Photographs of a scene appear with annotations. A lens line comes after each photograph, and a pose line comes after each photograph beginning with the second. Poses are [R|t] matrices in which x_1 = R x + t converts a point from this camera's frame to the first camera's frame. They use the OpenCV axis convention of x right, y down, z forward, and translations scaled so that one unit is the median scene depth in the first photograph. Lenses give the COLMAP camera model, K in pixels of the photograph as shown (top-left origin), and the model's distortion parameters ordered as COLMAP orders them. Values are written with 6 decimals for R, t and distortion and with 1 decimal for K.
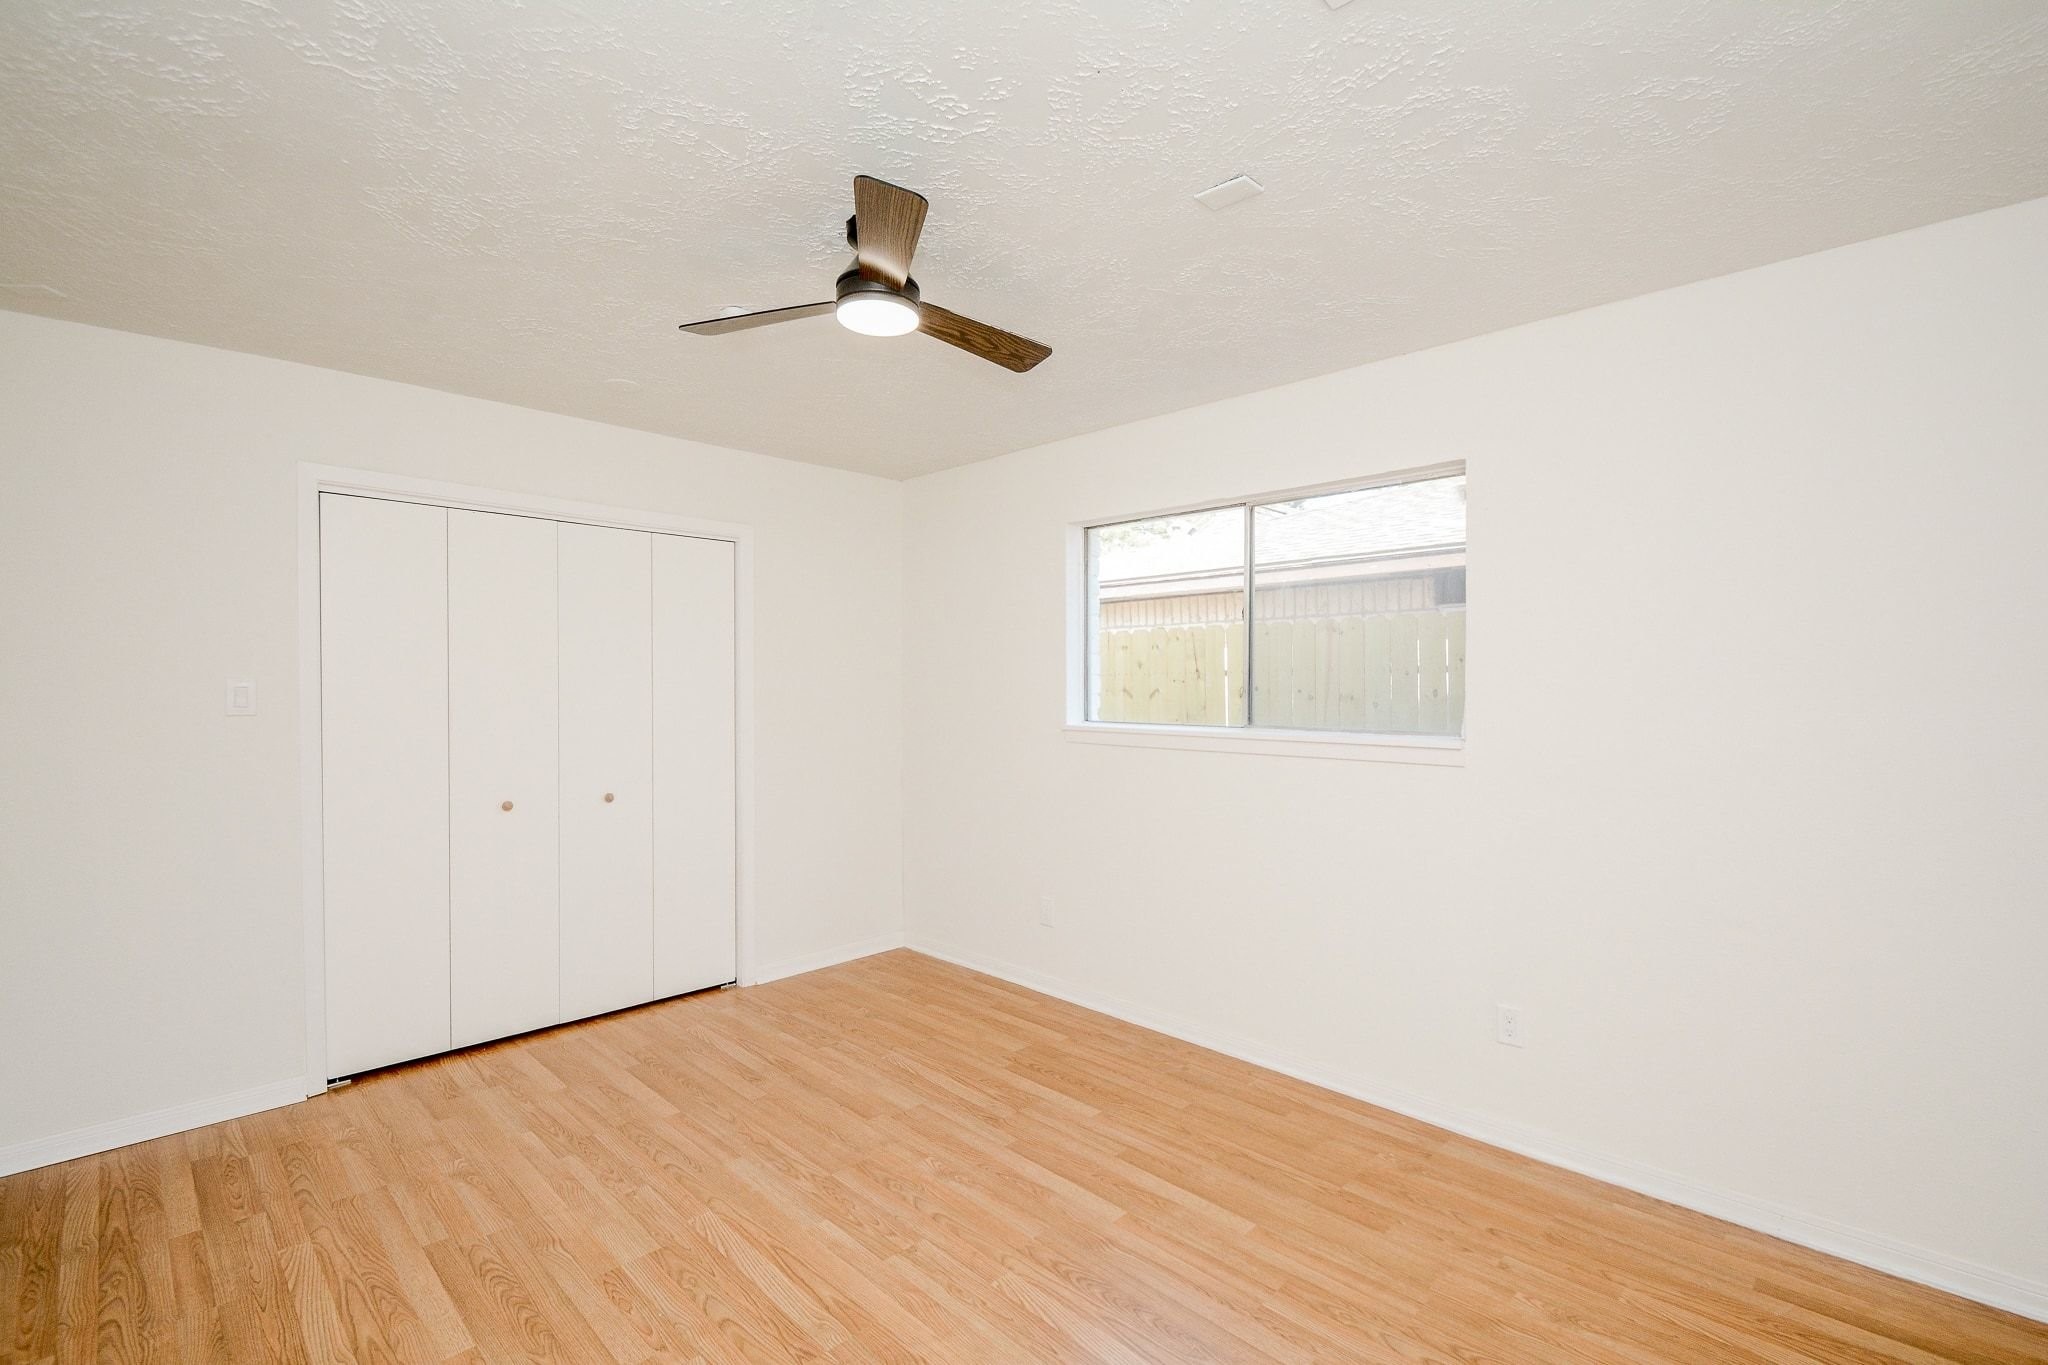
lens RADIAL K [[903.5, 0, 1009.4], [0, 903.5, 665.8], [0, 0, 1]] dist [0.003719, -0.008500]
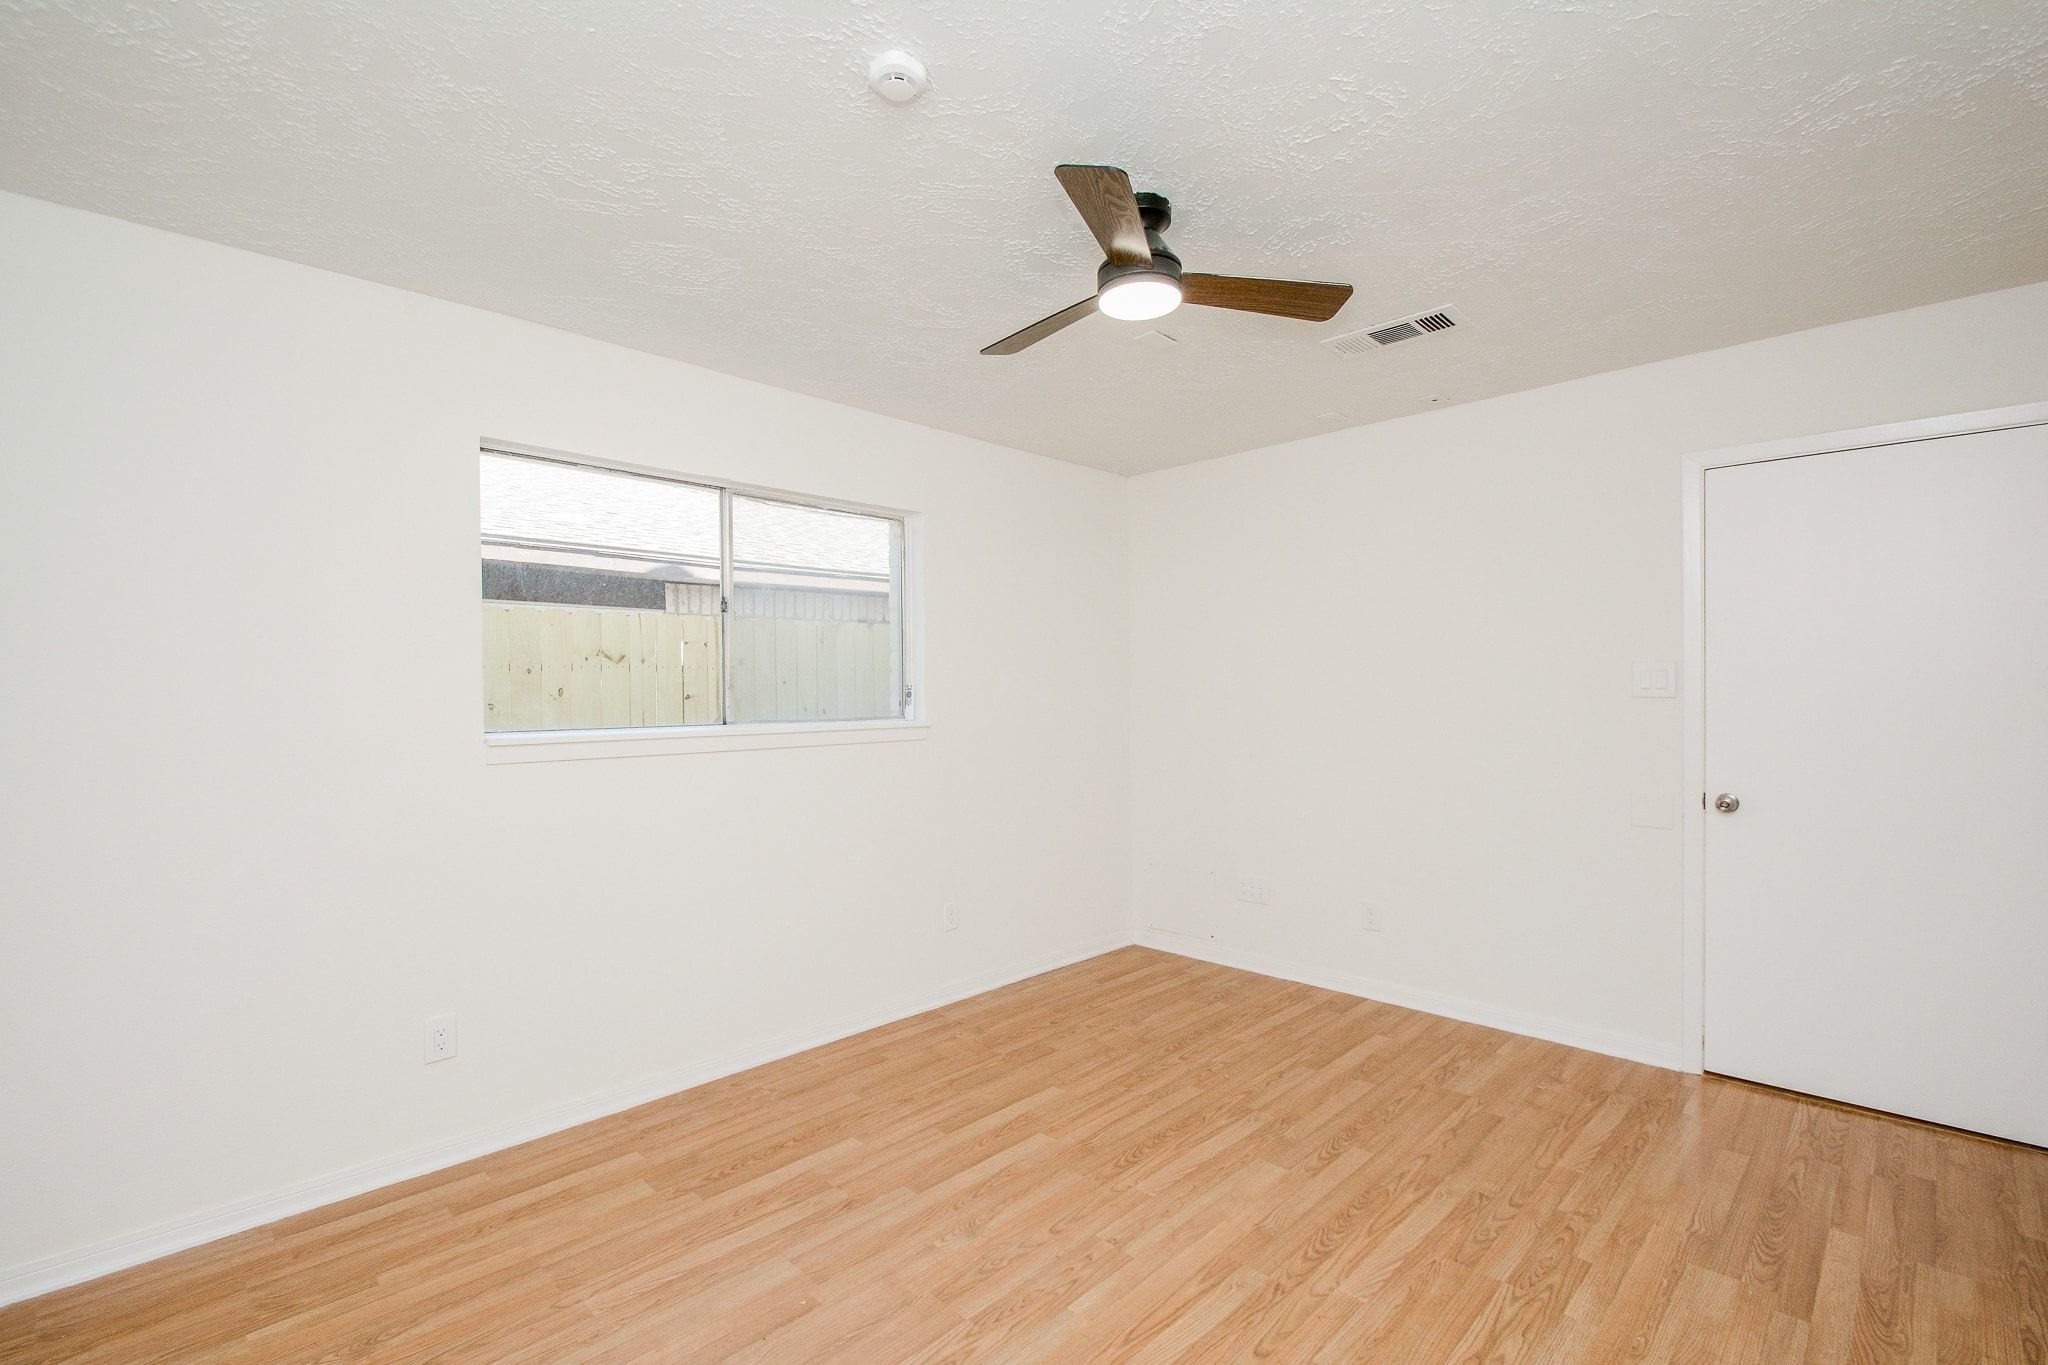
lens RADIAL K [[903.5, 0, 1012.7], [0, 903.5, 697.3], [0, 0, 1]] dist [0.003719, -0.008500]
pose [[0.009924, -0.016503, 0.999815, -0.883319], [-0.009936, 0.999813, 0.016601, 0.020639], [-0.999901, -0.010099, 0.009758, 0.887793]]
